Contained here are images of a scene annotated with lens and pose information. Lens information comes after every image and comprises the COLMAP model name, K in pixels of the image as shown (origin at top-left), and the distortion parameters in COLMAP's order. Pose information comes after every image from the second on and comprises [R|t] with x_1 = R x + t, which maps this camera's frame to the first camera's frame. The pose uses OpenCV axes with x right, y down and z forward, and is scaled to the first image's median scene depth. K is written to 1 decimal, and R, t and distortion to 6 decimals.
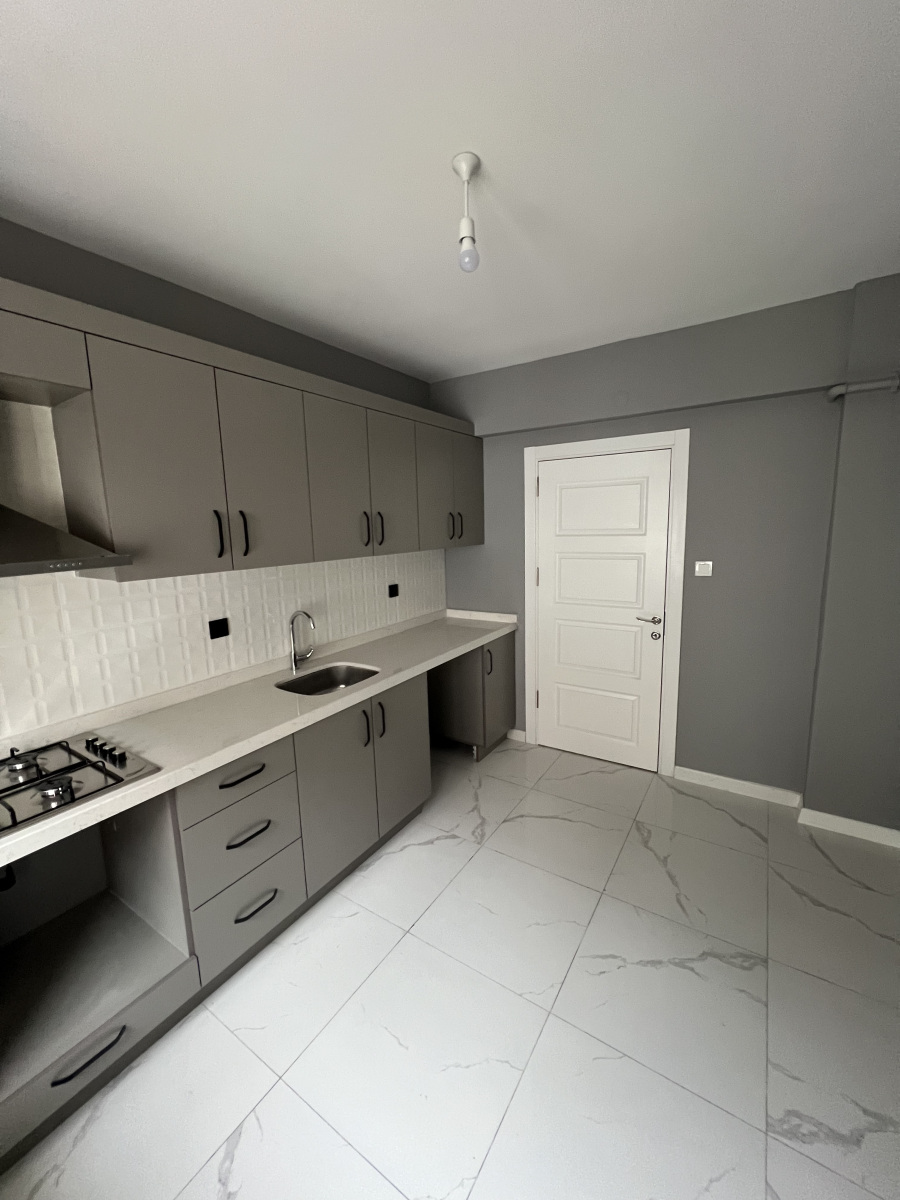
lens RADIAL K [[476.7, 0, 452.7], [0, 476.7, 600.5], [0, 0, 1]] dist [-0.002706, 0.000632]
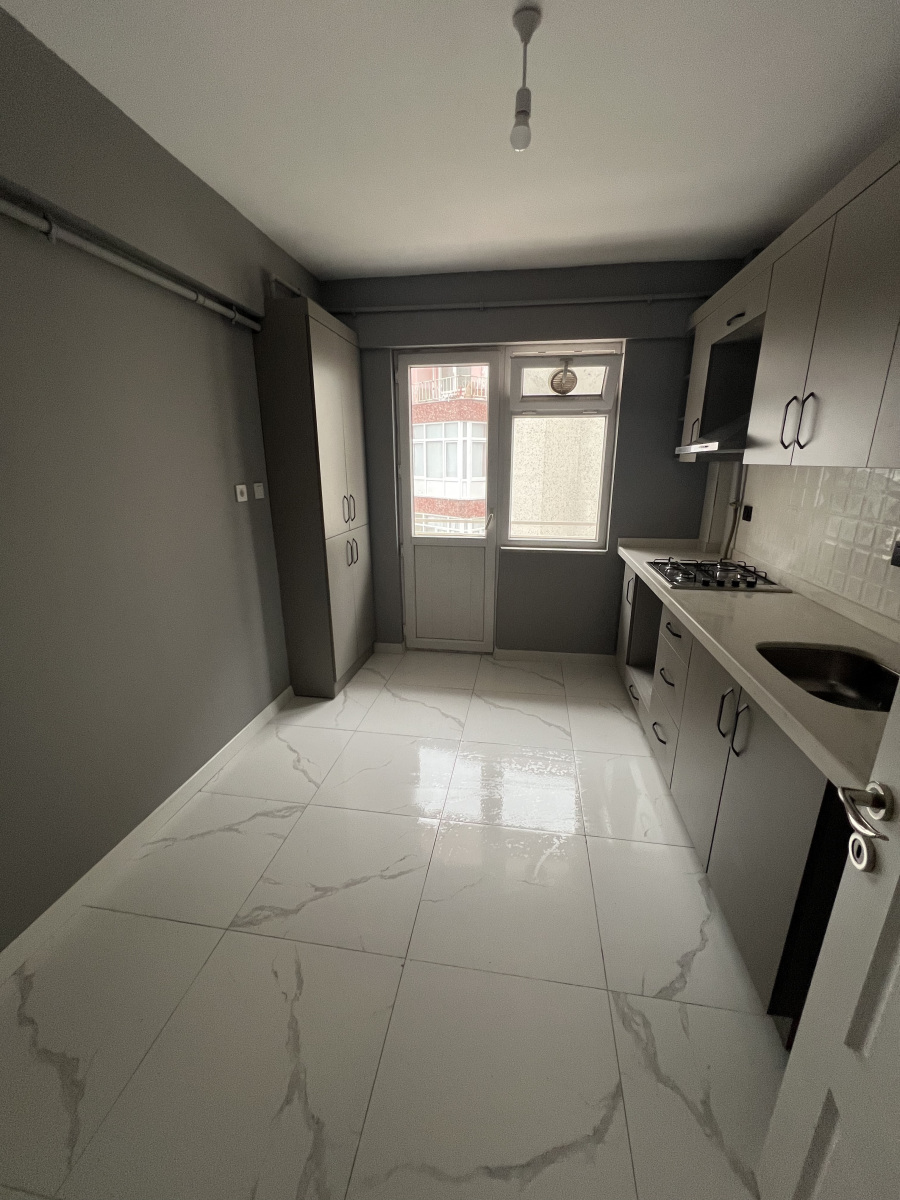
lens RADIAL K [[476.7, 0, 454.6], [0, 476.7, 599.6], [0, 0, 1]] dist [-0.002706, 0.000632]
pose [[-0.909889, 0.148018, -0.387548, 0.432662], [-0.035437, 0.903037, 0.428099, -0.169148], [0.413336, 0.403255, -0.816418, 1.360912]]
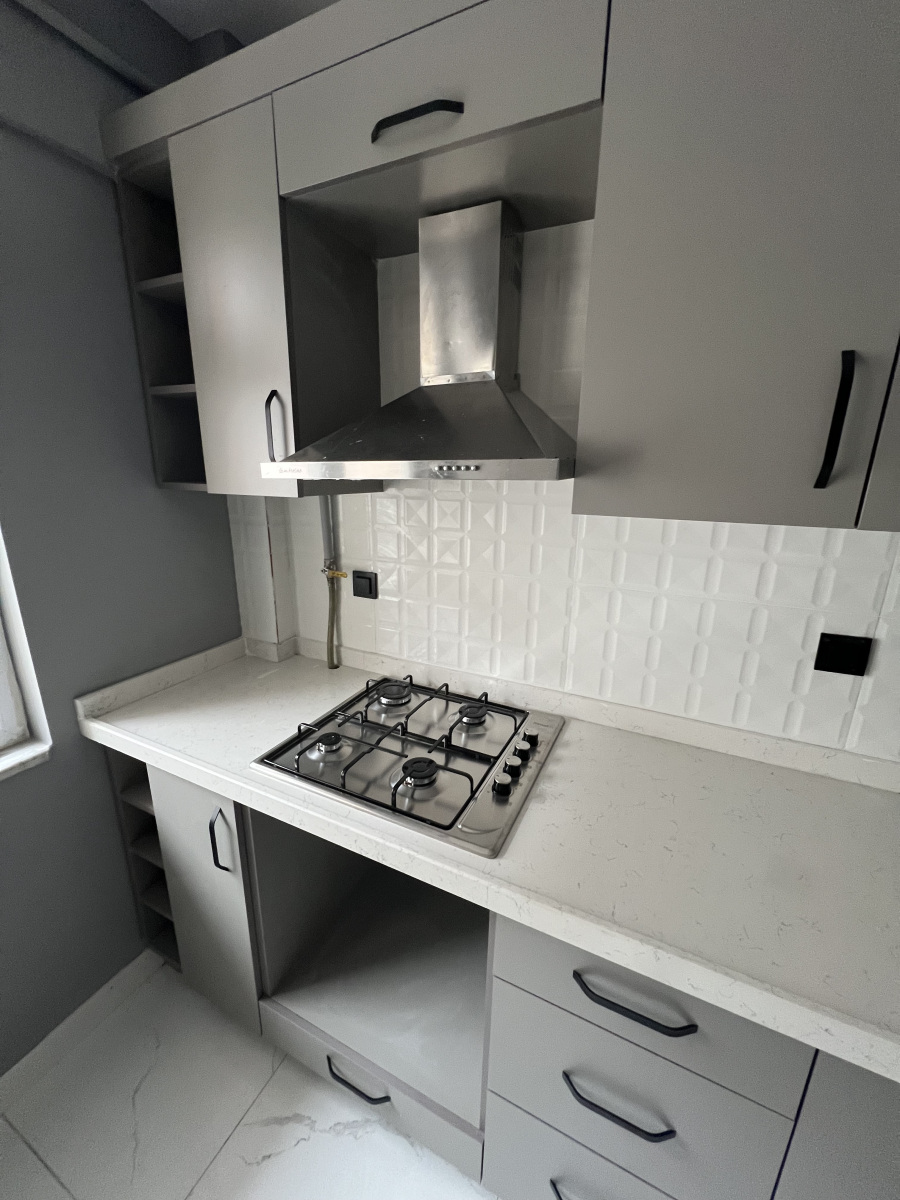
lens RADIAL K [[476.7, 0, 452.8], [0, 476.7, 601.1], [0, 0, 1]] dist [-0.002706, 0.000632]
pose [[0.125469, 0.292133, -0.948112, -0.123249], [-0.175053, 0.947189, 0.268683, -0.047207], [0.976532, 0.132258, 0.169982, 0.562520]]
